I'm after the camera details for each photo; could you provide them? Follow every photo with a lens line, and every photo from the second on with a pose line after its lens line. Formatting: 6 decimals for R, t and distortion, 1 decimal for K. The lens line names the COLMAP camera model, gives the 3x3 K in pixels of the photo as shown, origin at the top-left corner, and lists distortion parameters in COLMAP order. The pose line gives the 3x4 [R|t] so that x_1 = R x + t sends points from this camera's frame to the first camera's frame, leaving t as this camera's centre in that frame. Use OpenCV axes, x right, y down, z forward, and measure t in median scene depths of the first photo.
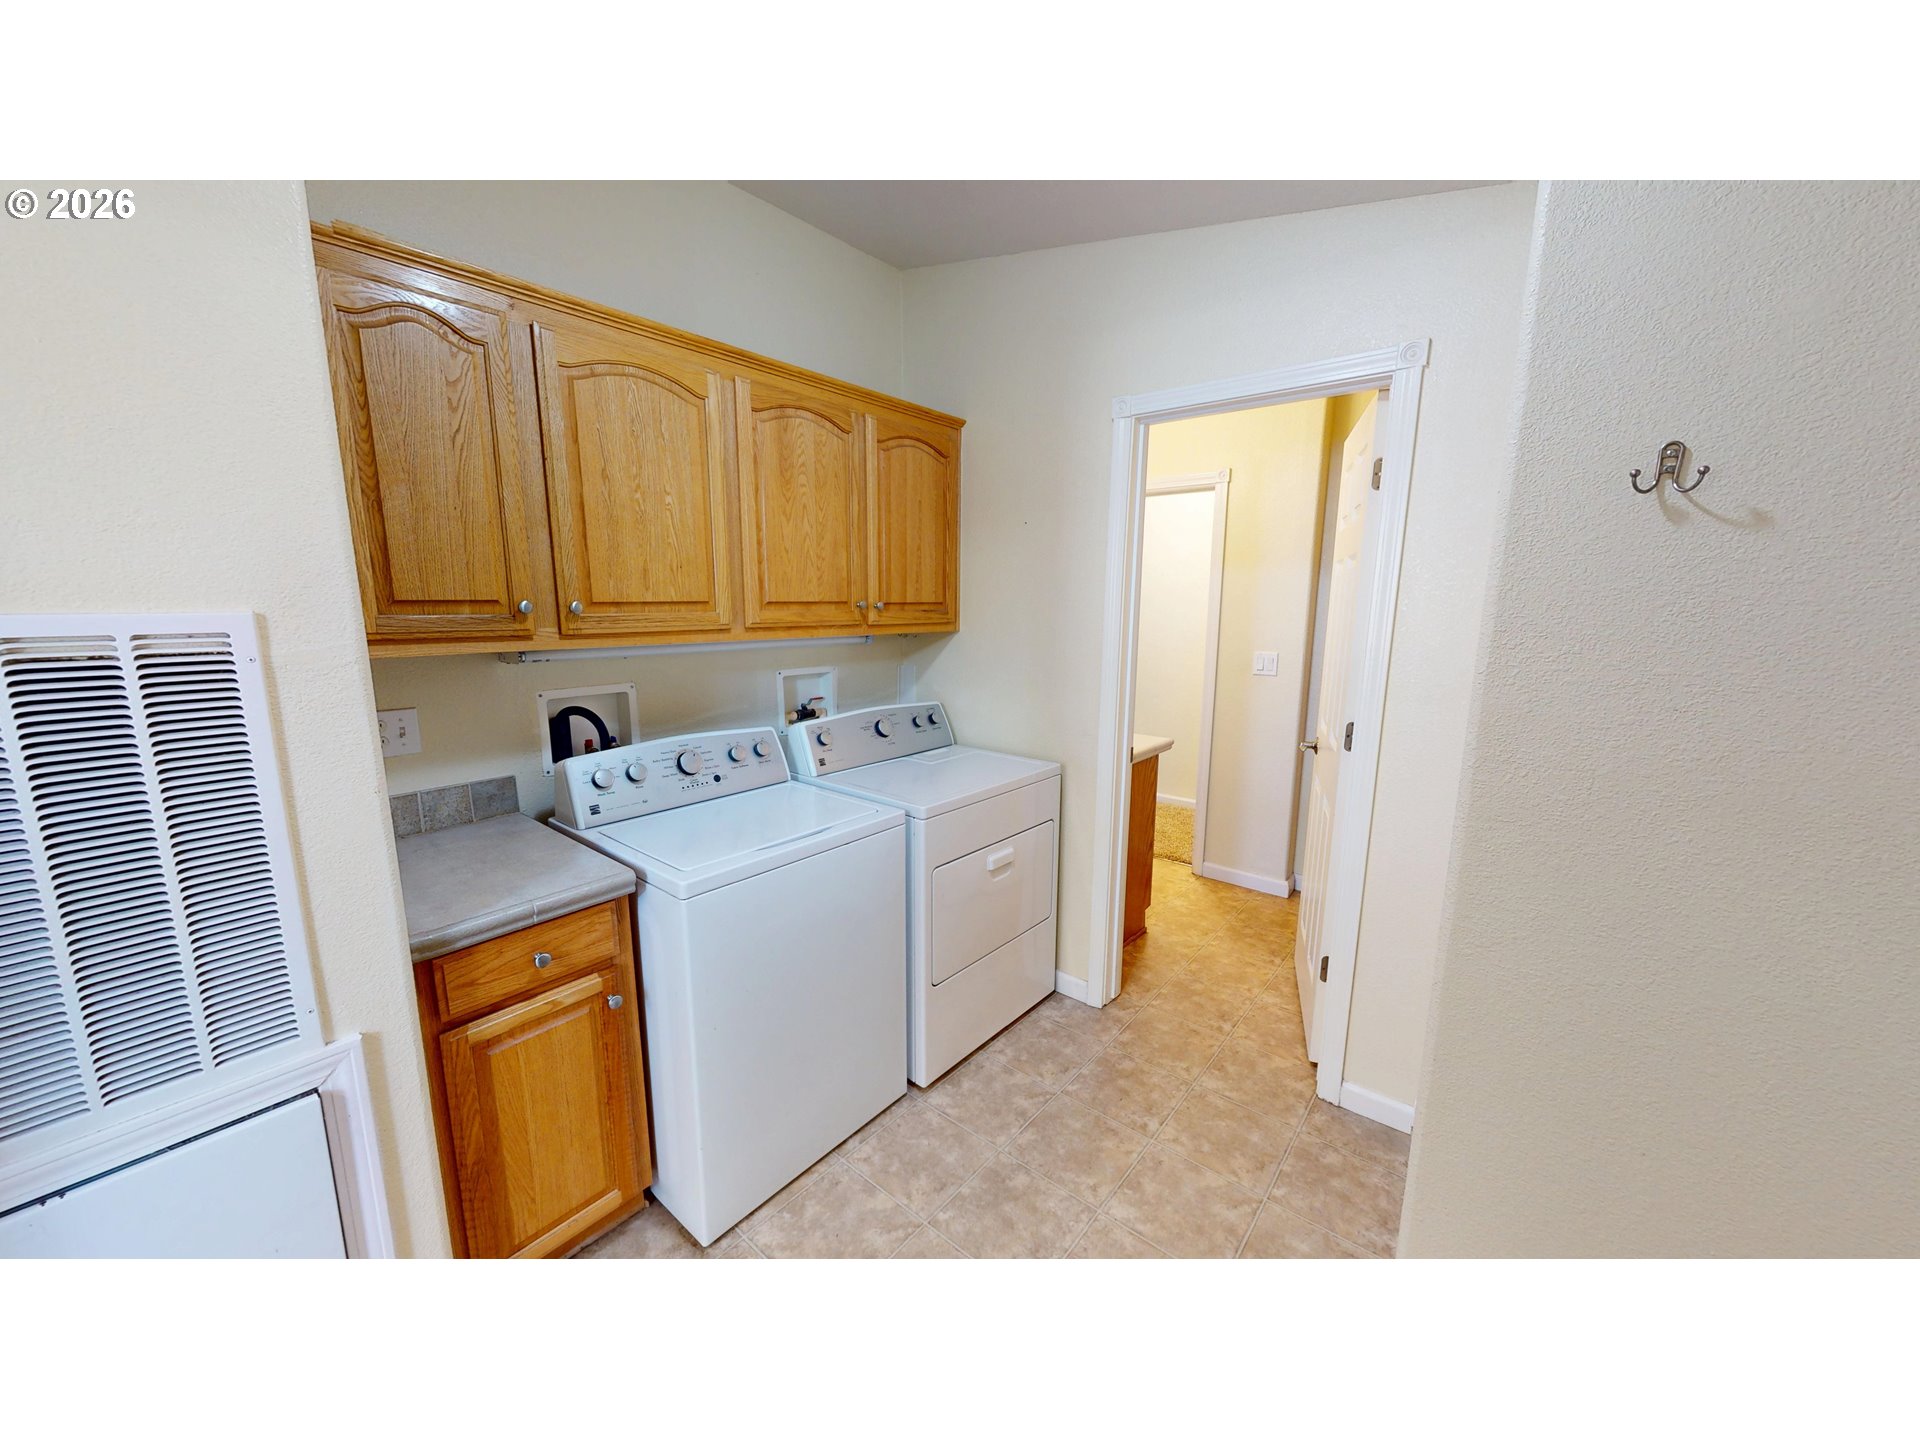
lens RADIAL K [[702.9, 0, 941.4], [0, 702.9, 723.1], [0, 0, 1]] dist [0.000852, 0.000004]
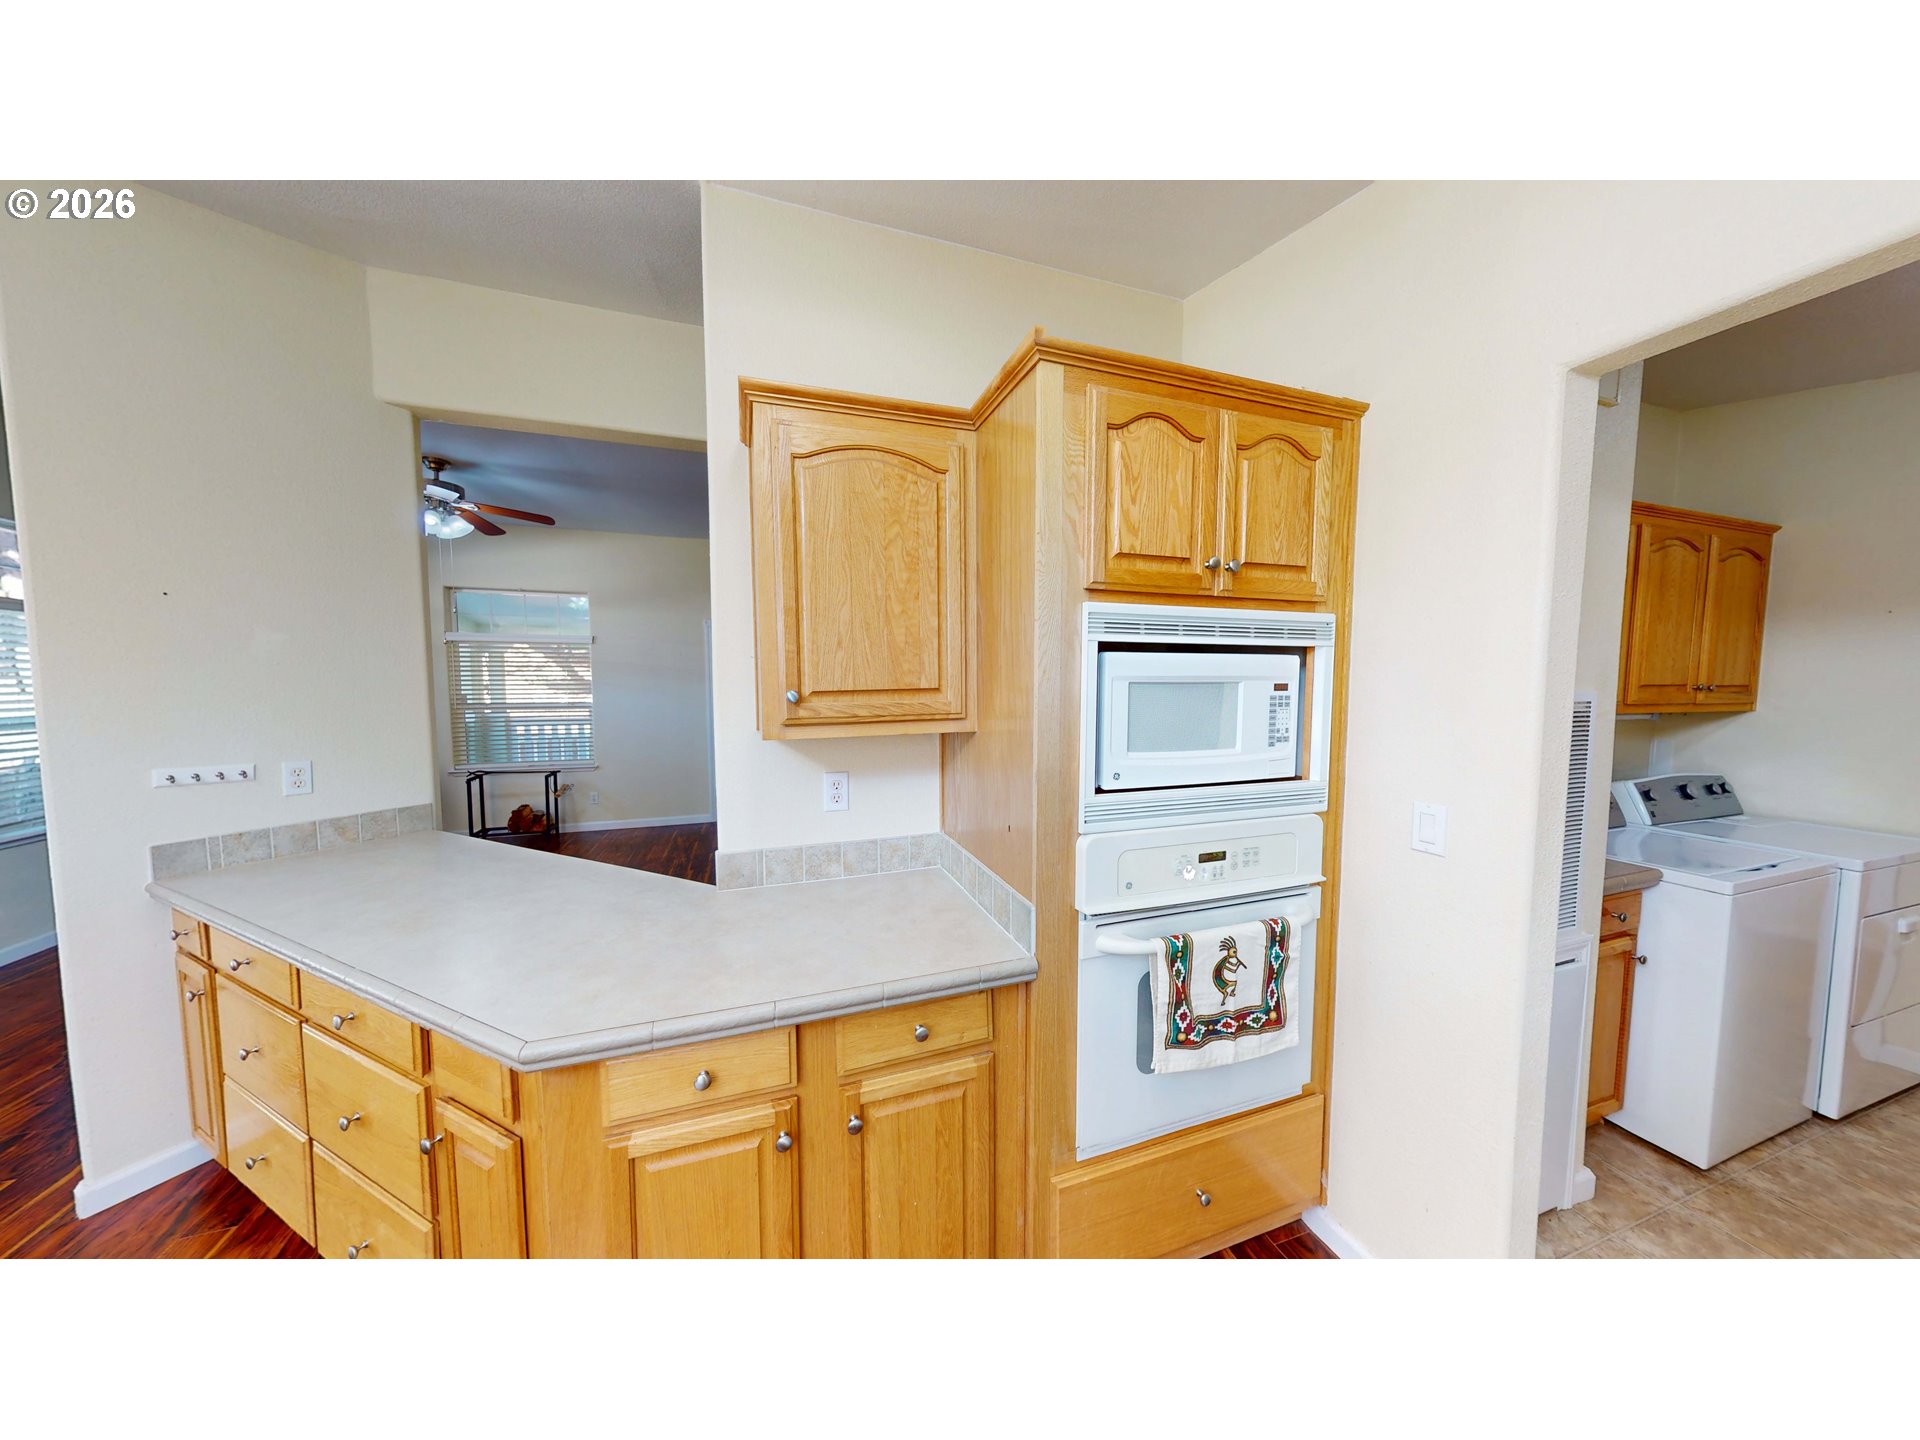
lens RADIAL K [[594.6, 0, 960.0], [0, 594.6, 720.0], [0, 0, 1]] dist [0.000816, 0.000074]
pose [[0.853671, 0.034602, -0.519662, -0.630819], [-0.088287, 0.992964, -0.078916, 0.077224], [0.513275, 0.113248, 0.850719, -0.495482]]
